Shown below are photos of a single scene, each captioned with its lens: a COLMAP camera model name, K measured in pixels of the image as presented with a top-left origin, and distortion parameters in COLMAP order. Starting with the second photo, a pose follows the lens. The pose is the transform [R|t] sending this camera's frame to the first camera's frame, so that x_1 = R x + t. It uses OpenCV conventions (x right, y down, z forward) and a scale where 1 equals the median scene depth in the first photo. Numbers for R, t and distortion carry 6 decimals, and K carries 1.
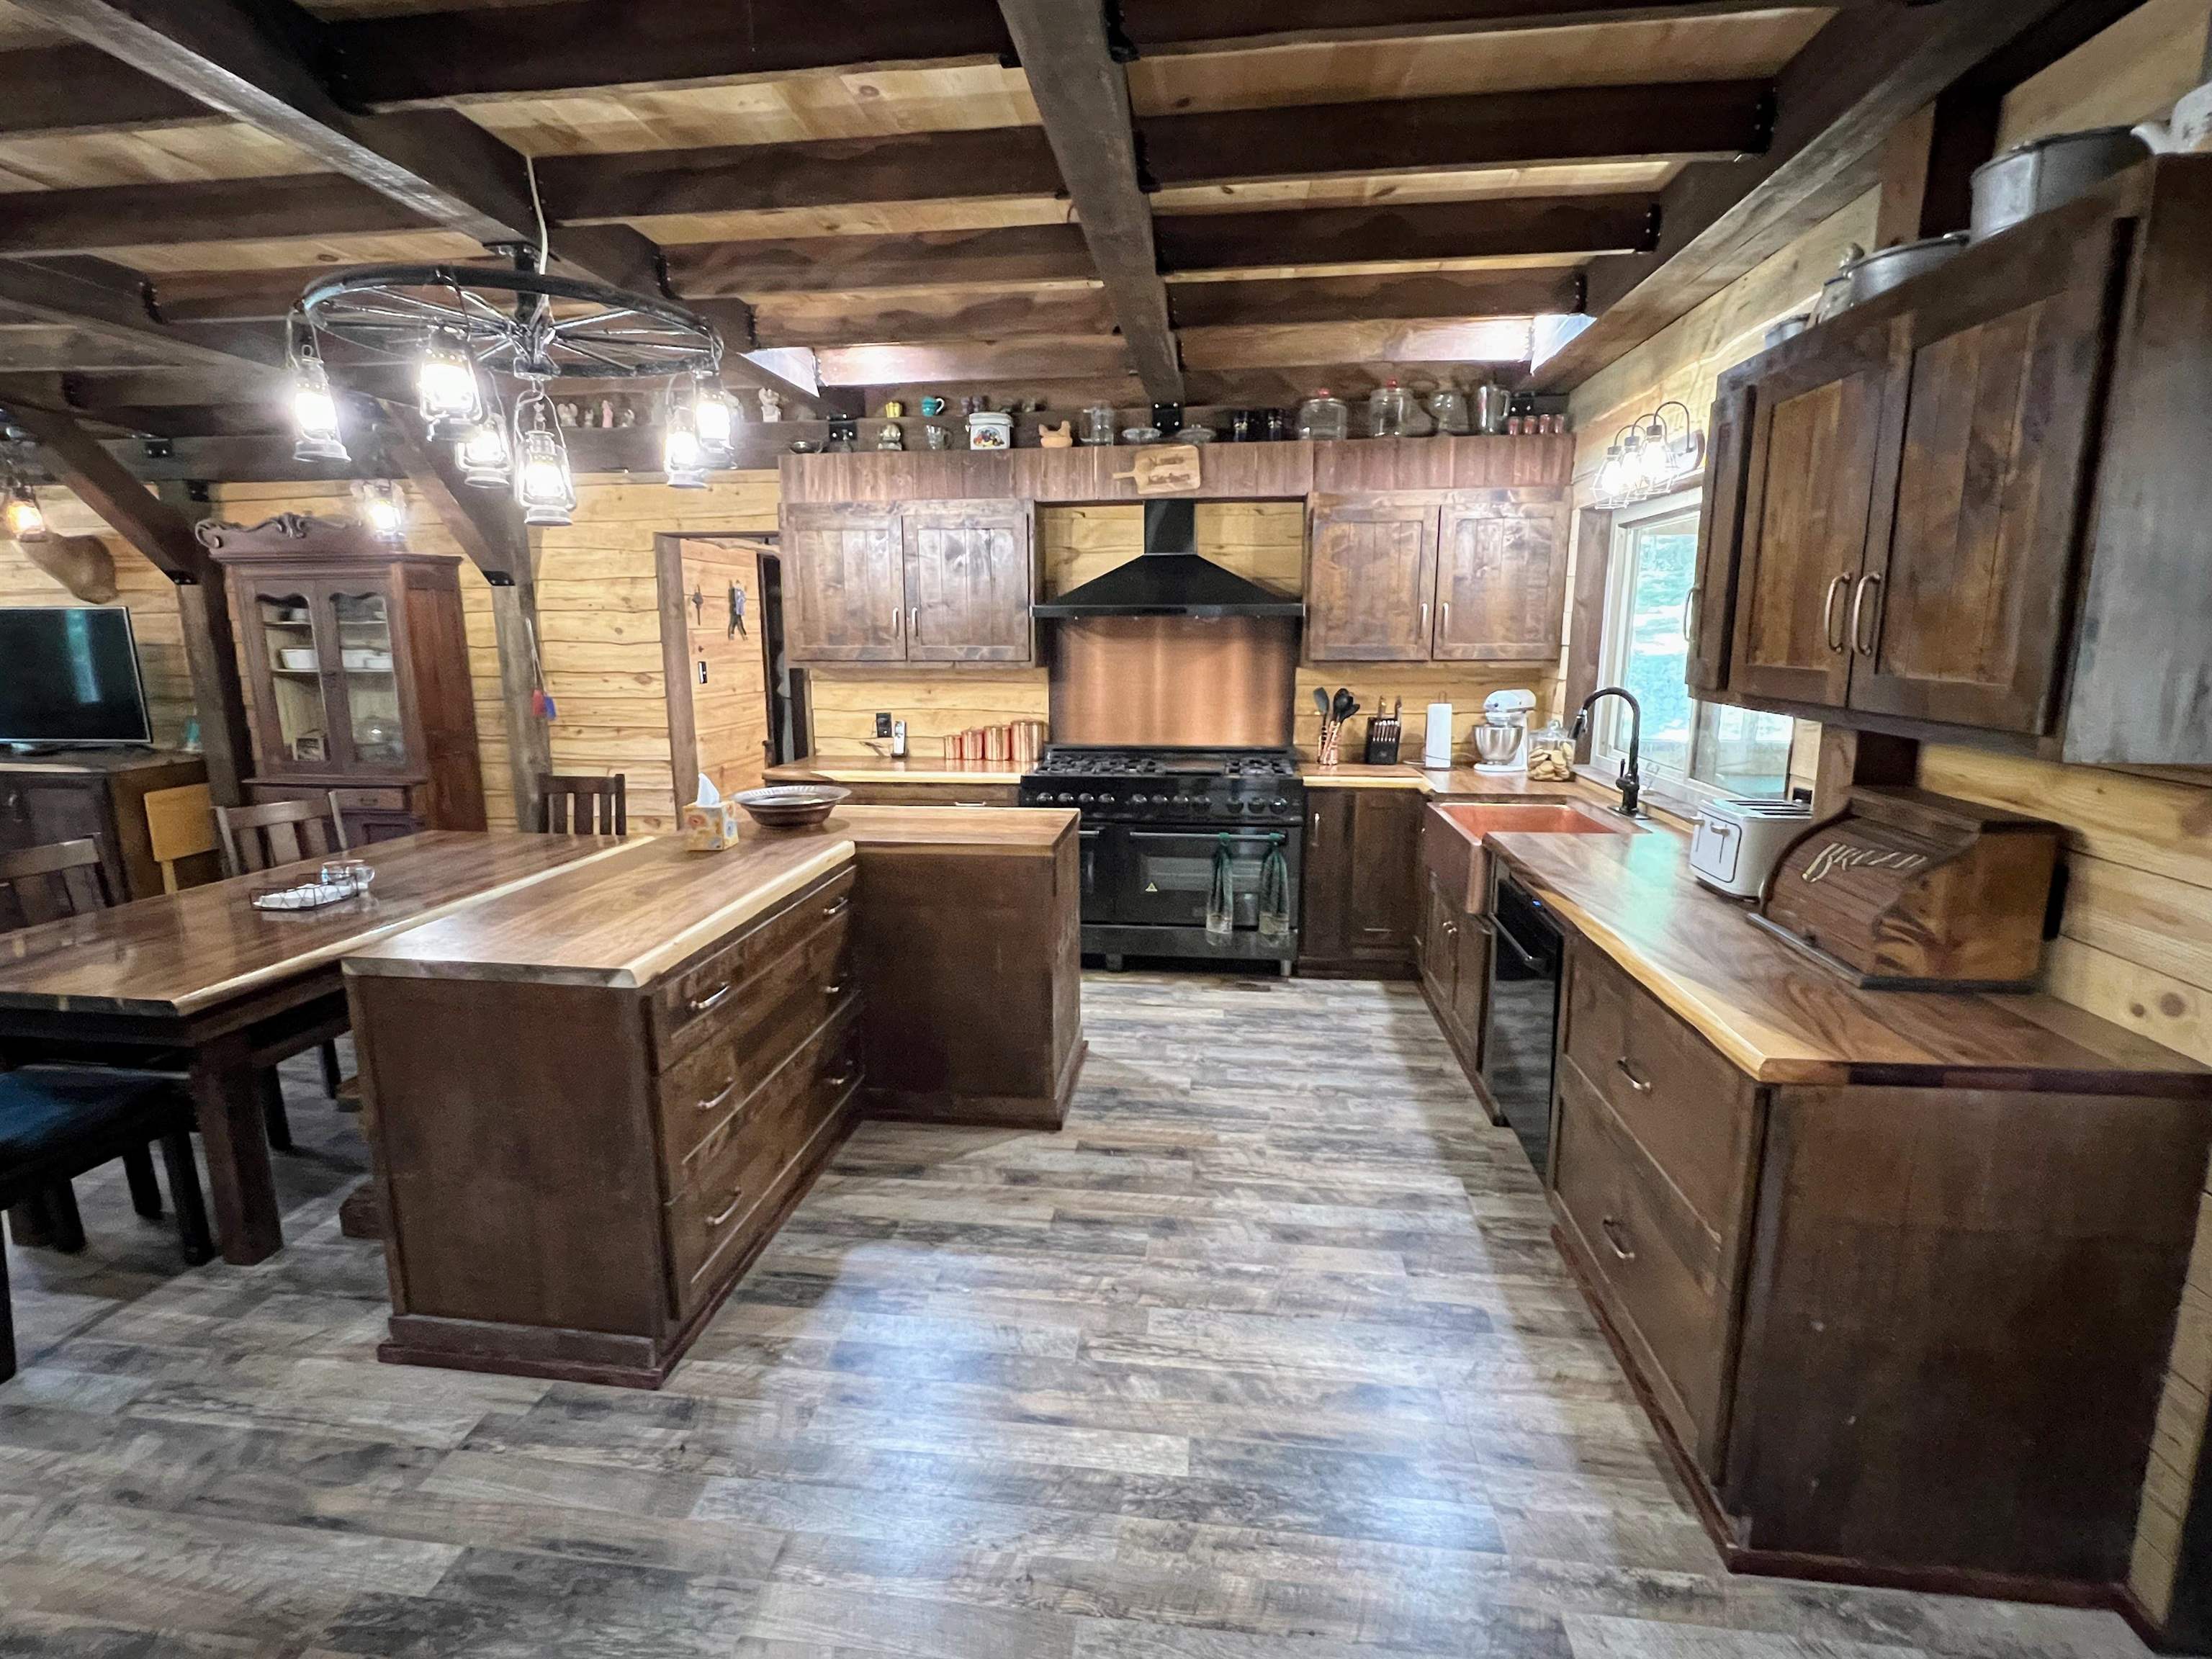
lens RADIAL K [[1015.3, 0, 1106.0], [0, 1015.3, 829.5], [0, 0, 1]] dist [-0.000643, 0.000027]
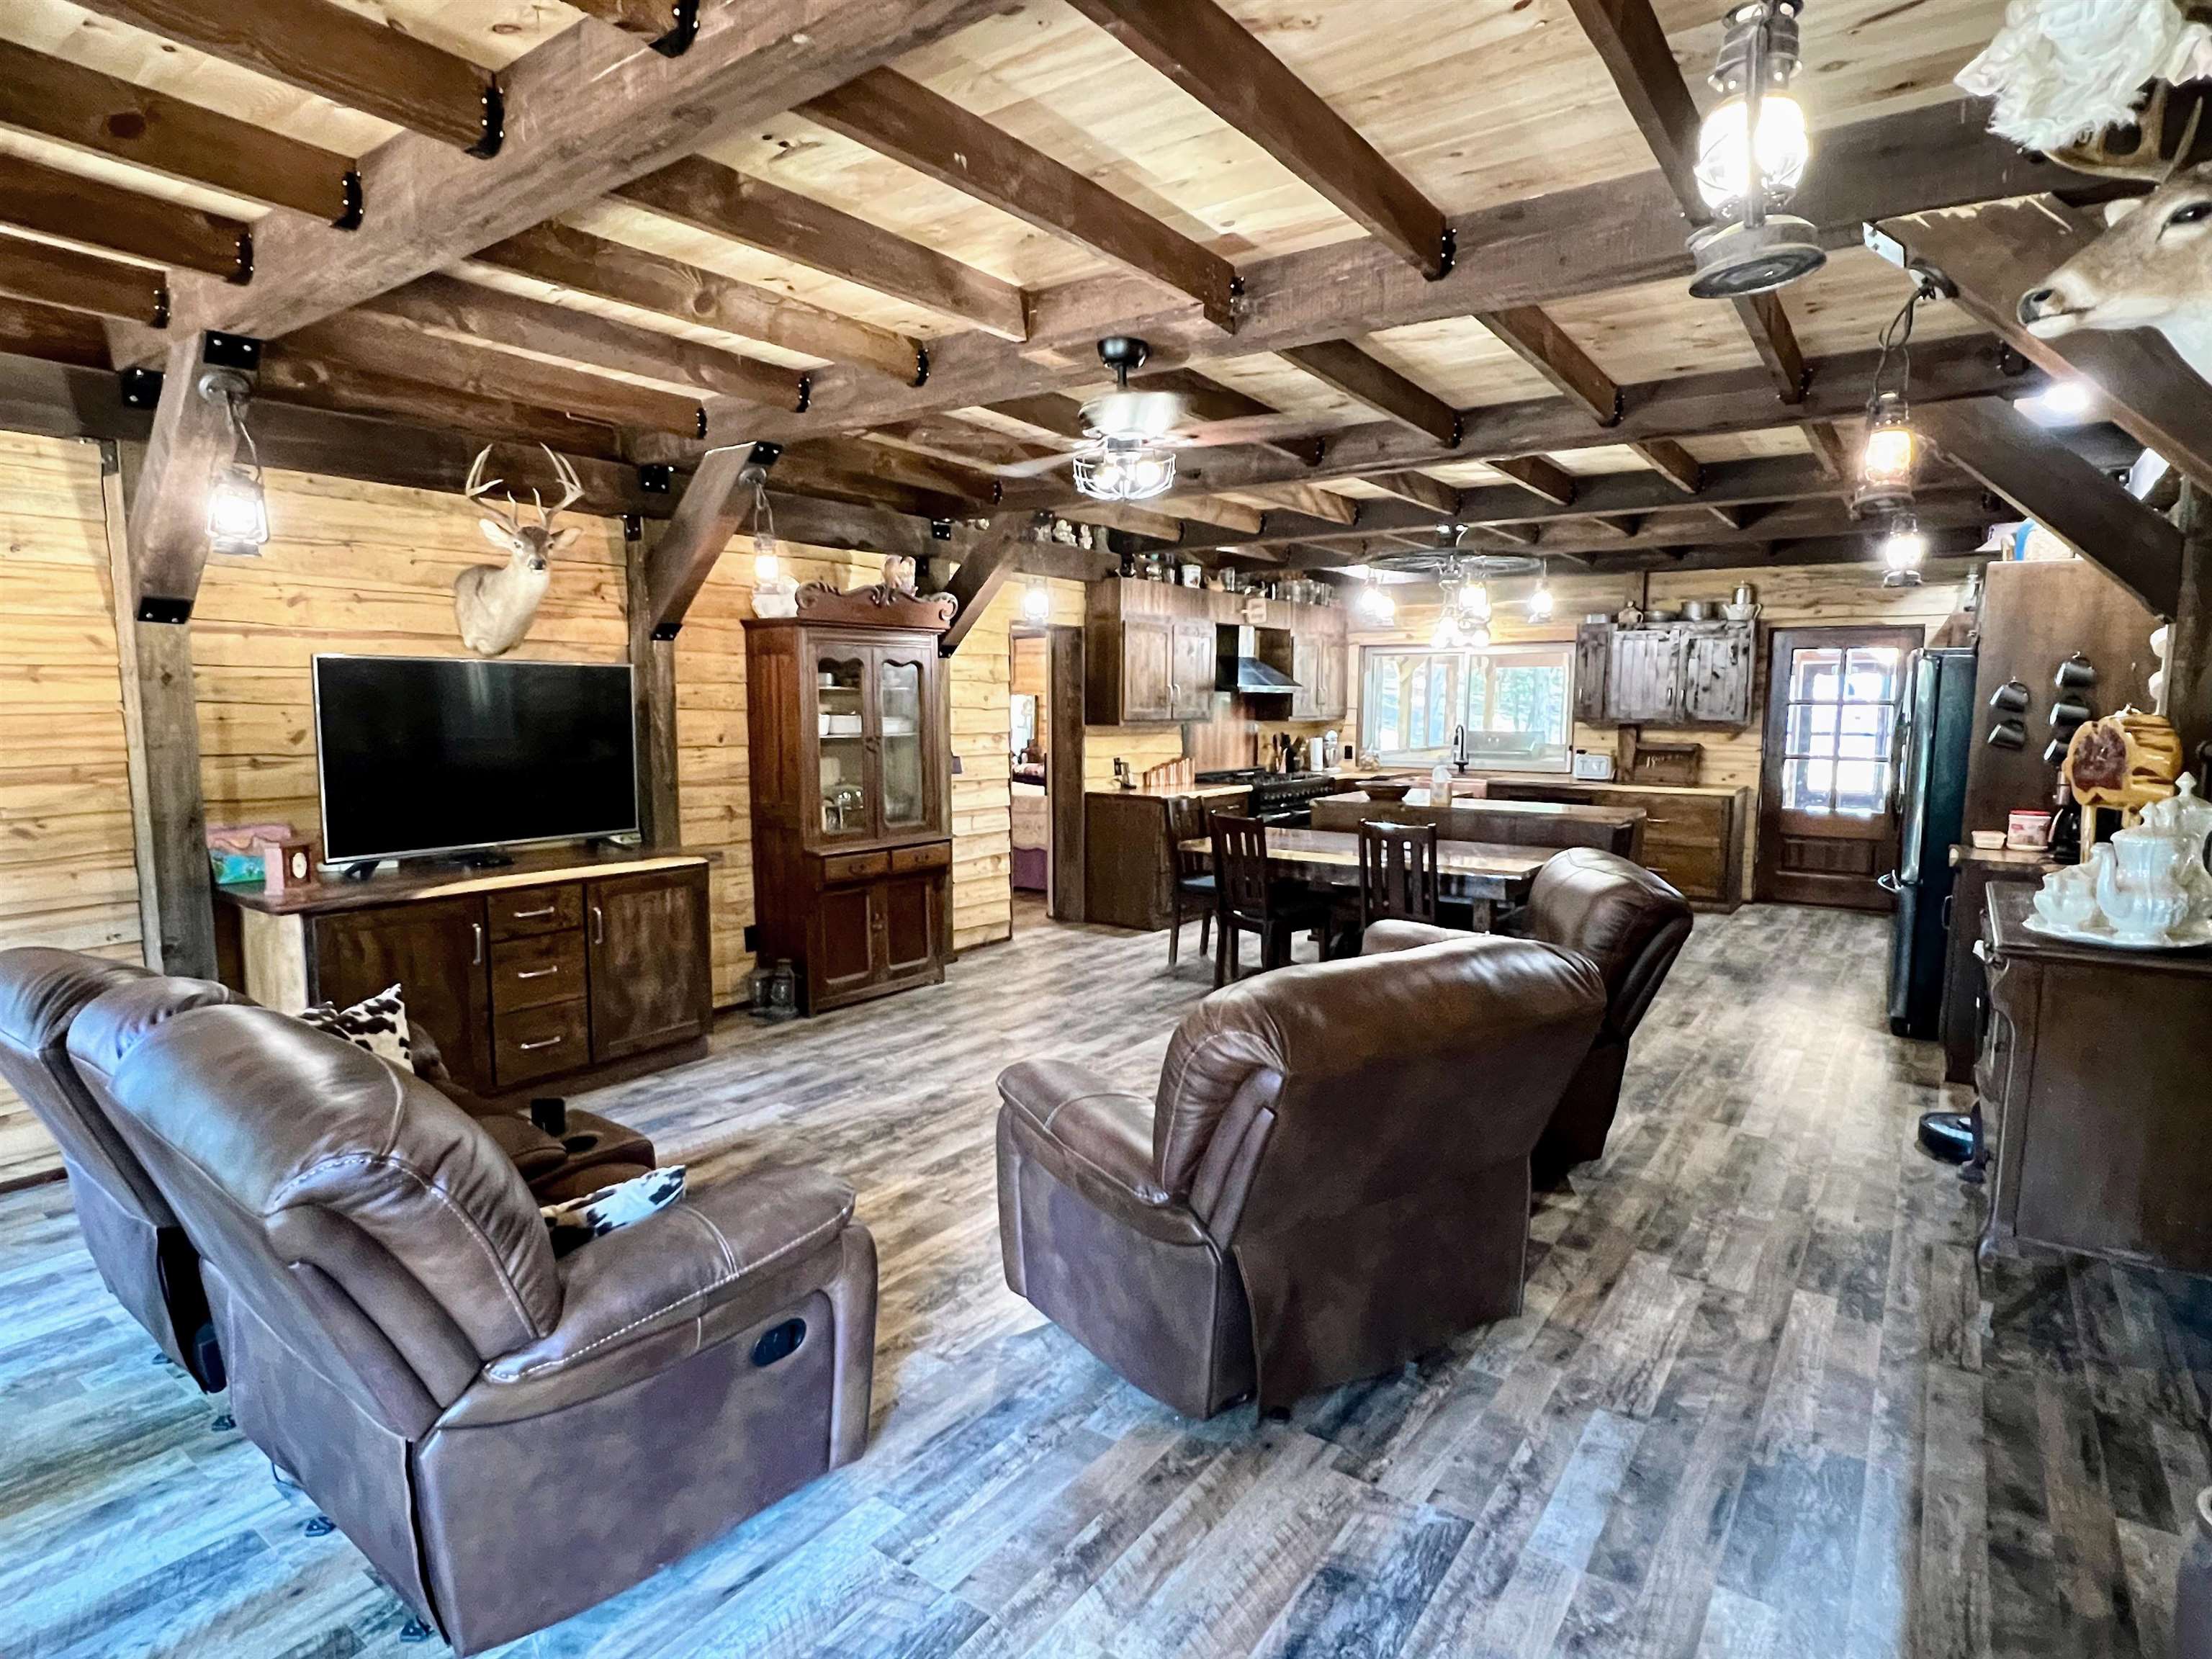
lens RADIAL K [[1180.5, 0, 1095.8], [0, 1180.5, 827.3], [0, 0, 1]] dist [-0.003350, -0.000563]
pose [[0.486569, -0.090964, 0.868894, -2.004290], [0.164217, 0.986360, 0.011303, -0.054088], [-0.858070, 0.137187, 0.494869, 0.290595]]
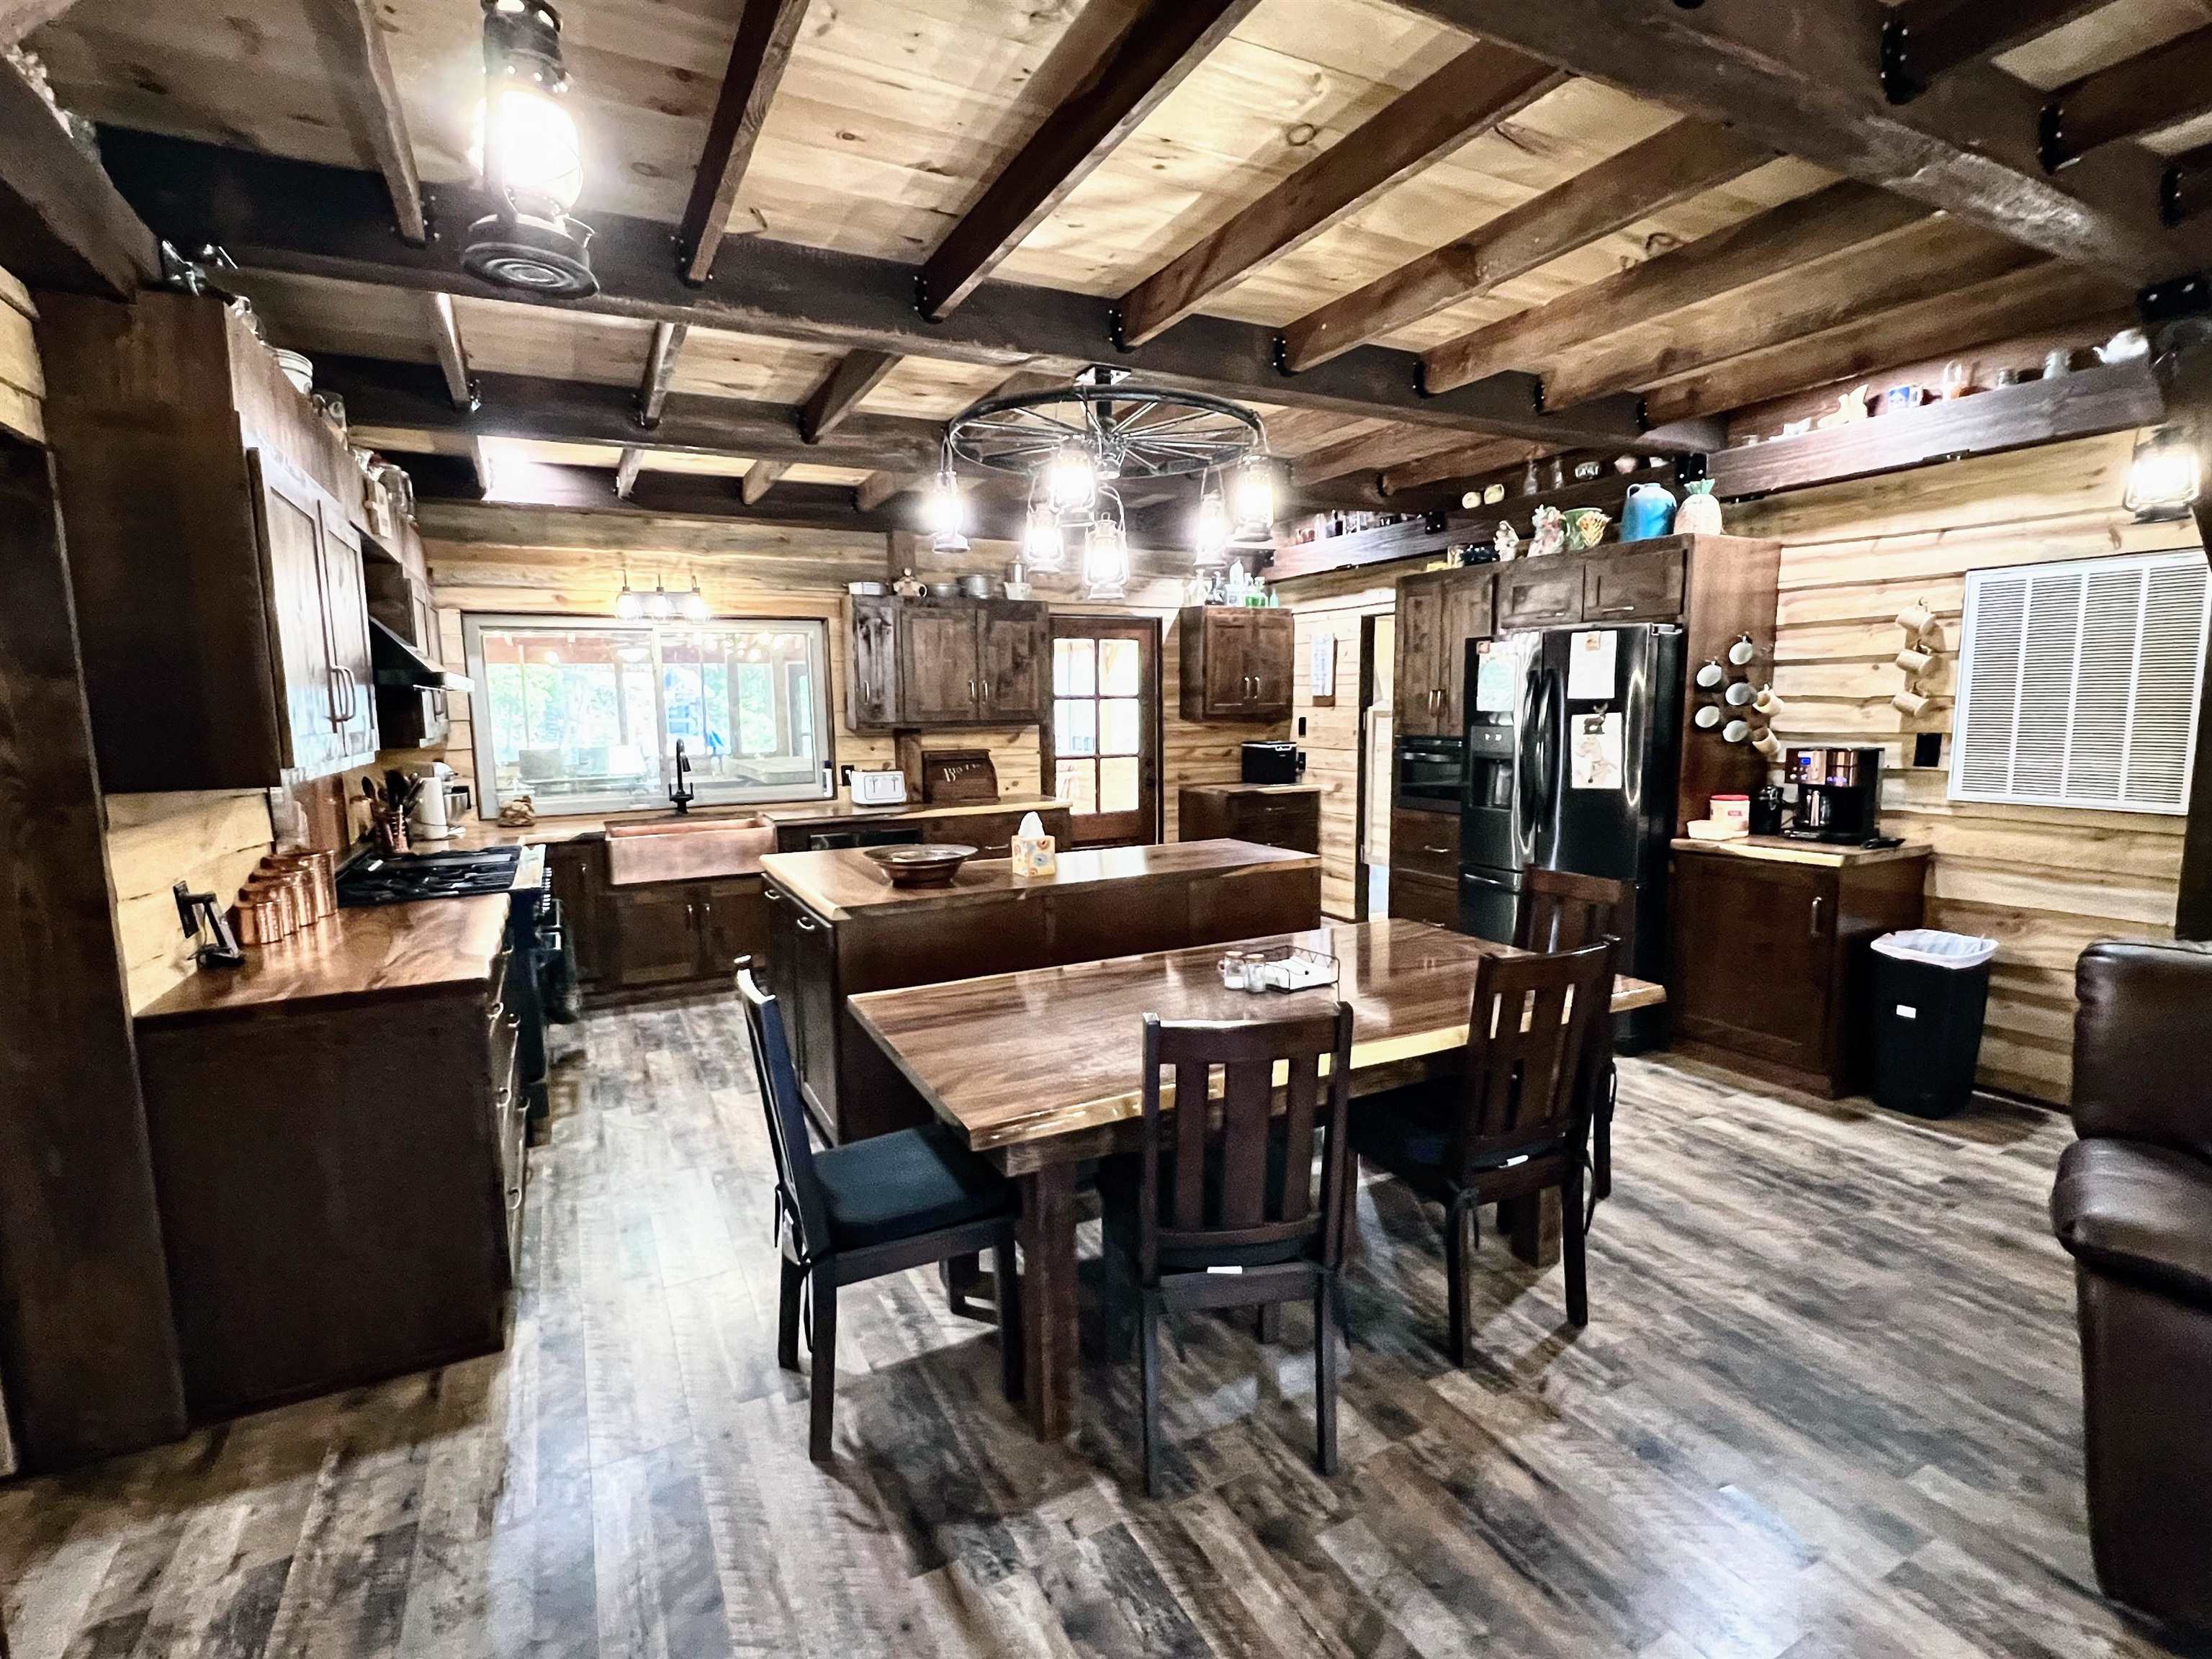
lens RADIAL K [[1049.0, 0, 1106.0], [0, 1049.0, 829.5], [0, 0, 1]] dist [-0.004455, 0.000050]
pose [[-0.559521, -0.091644, 0.823734, -1.023568], [0.176568, 0.957873, 0.226501, -0.208526], [-0.809790, 0.272177, -0.519769, 1.094343]]
